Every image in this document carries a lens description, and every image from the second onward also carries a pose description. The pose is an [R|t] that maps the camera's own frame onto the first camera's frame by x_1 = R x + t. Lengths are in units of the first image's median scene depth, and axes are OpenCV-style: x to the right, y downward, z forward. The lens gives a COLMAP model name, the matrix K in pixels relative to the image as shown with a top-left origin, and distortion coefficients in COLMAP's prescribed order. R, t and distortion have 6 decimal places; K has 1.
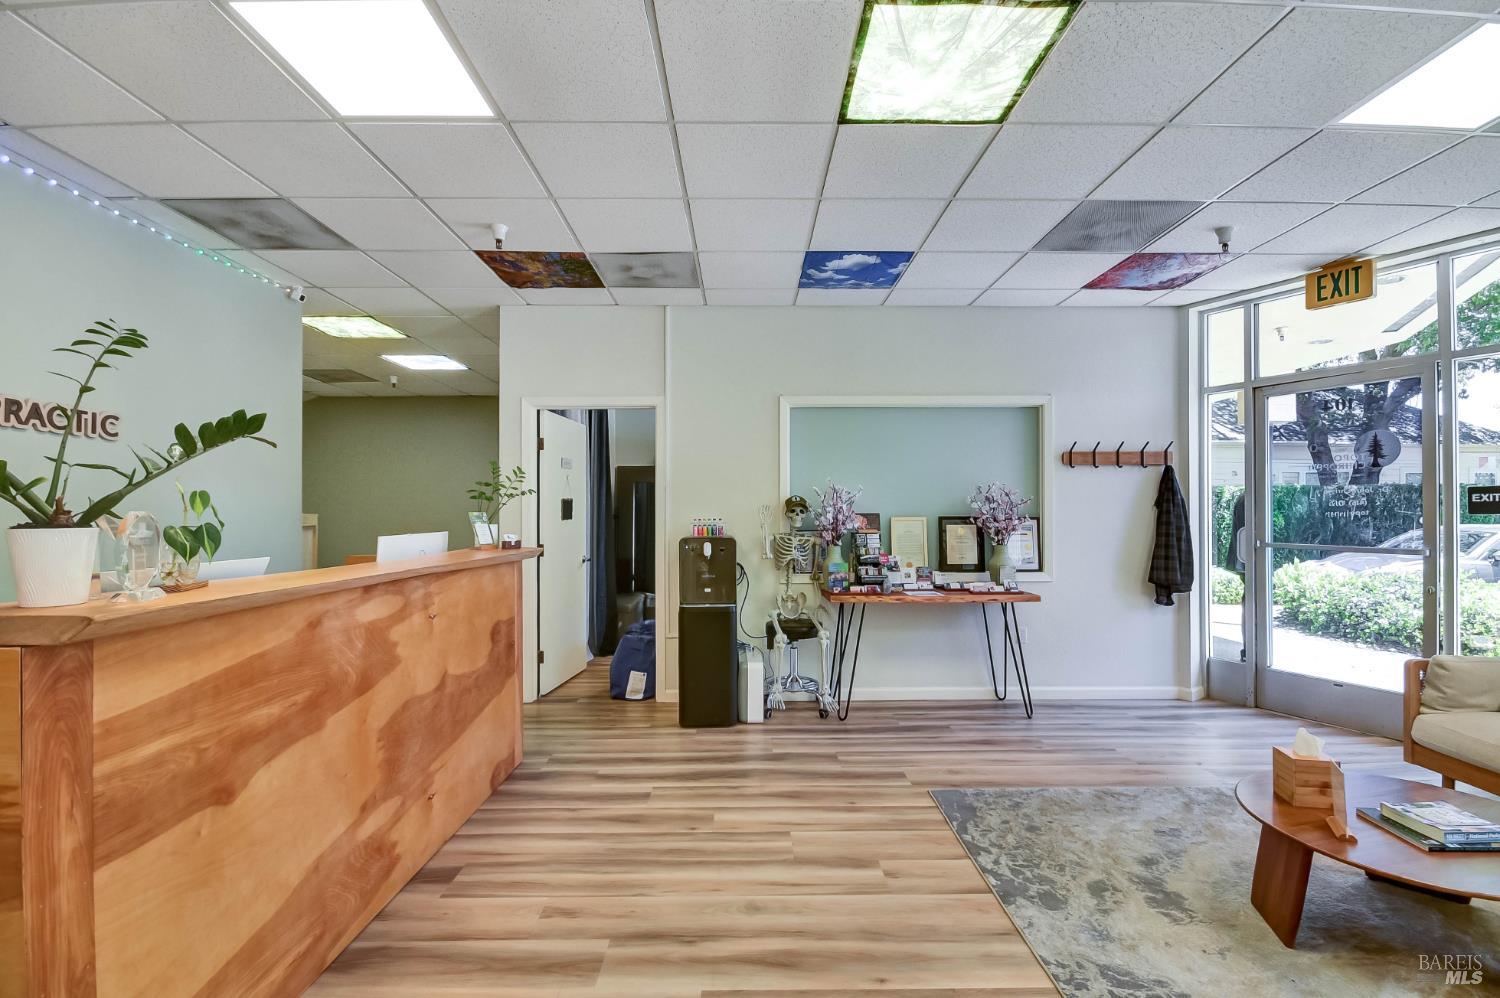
lens RADIAL K [[713.6, 0, 743.5], [0, 713.6, 505.8], [0, 0, 1]] dist [-0.001004, -0.000605]
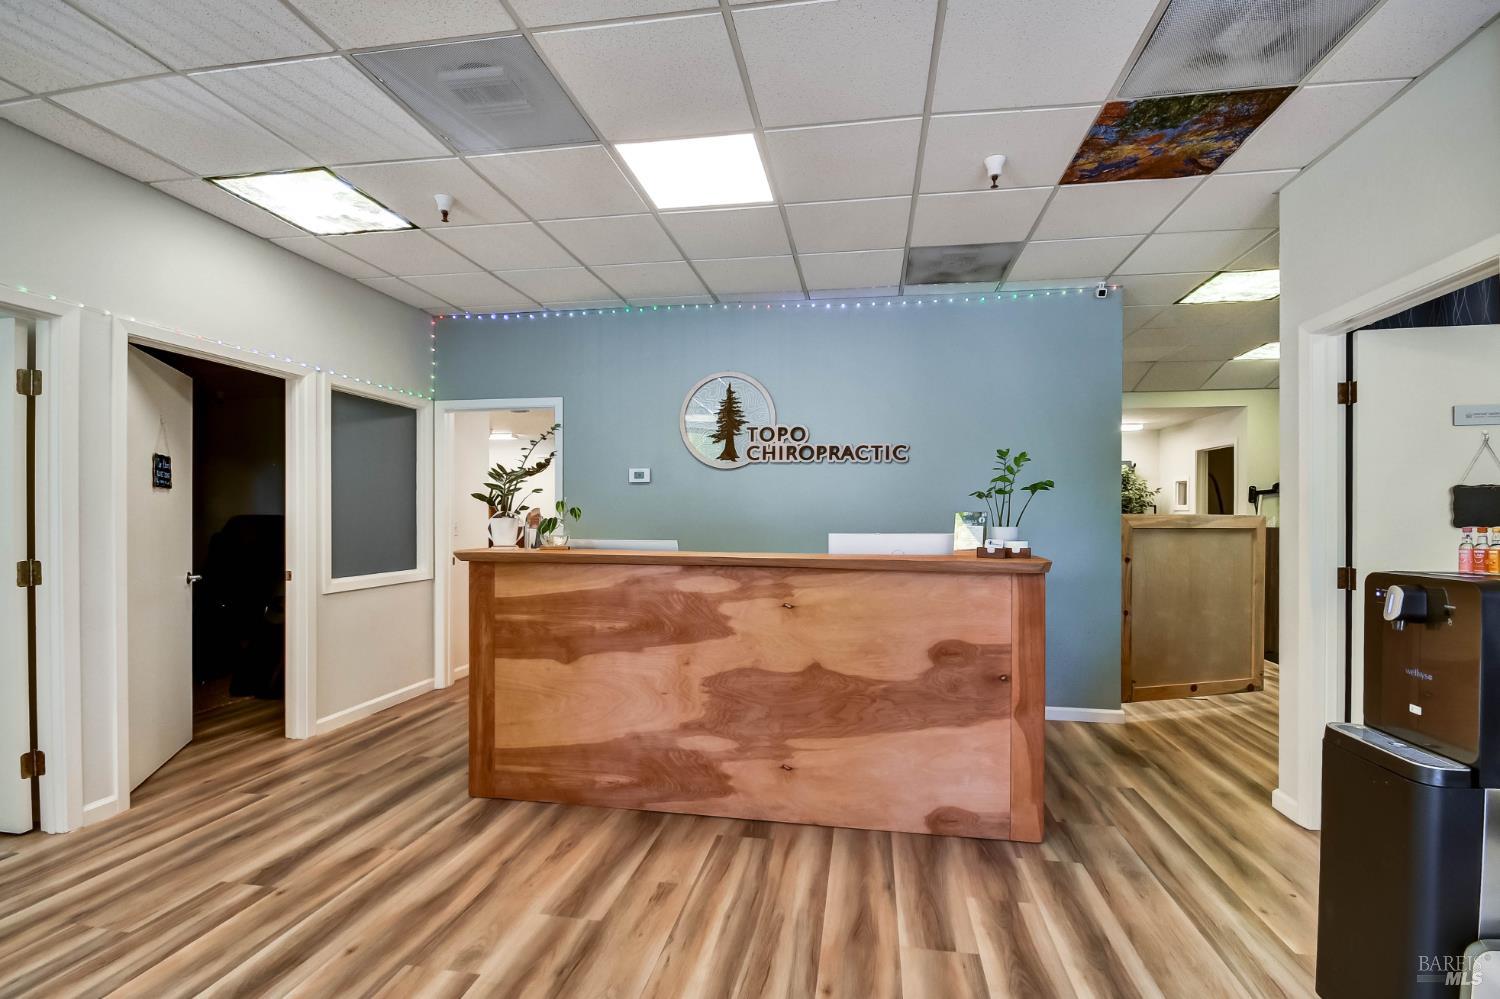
lens RADIAL K [[668.5, 0, 759.6], [0, 668.5, 516.3], [0, 0, 1]] dist [-0.017239, 0.000017]
pose [[-0.177703, 0.002537, -0.984081, 0.781548], [0.008194, 0.999966, 0.001098, 0.019885], [0.984050, -0.007868, -0.177717, 1.518410]]
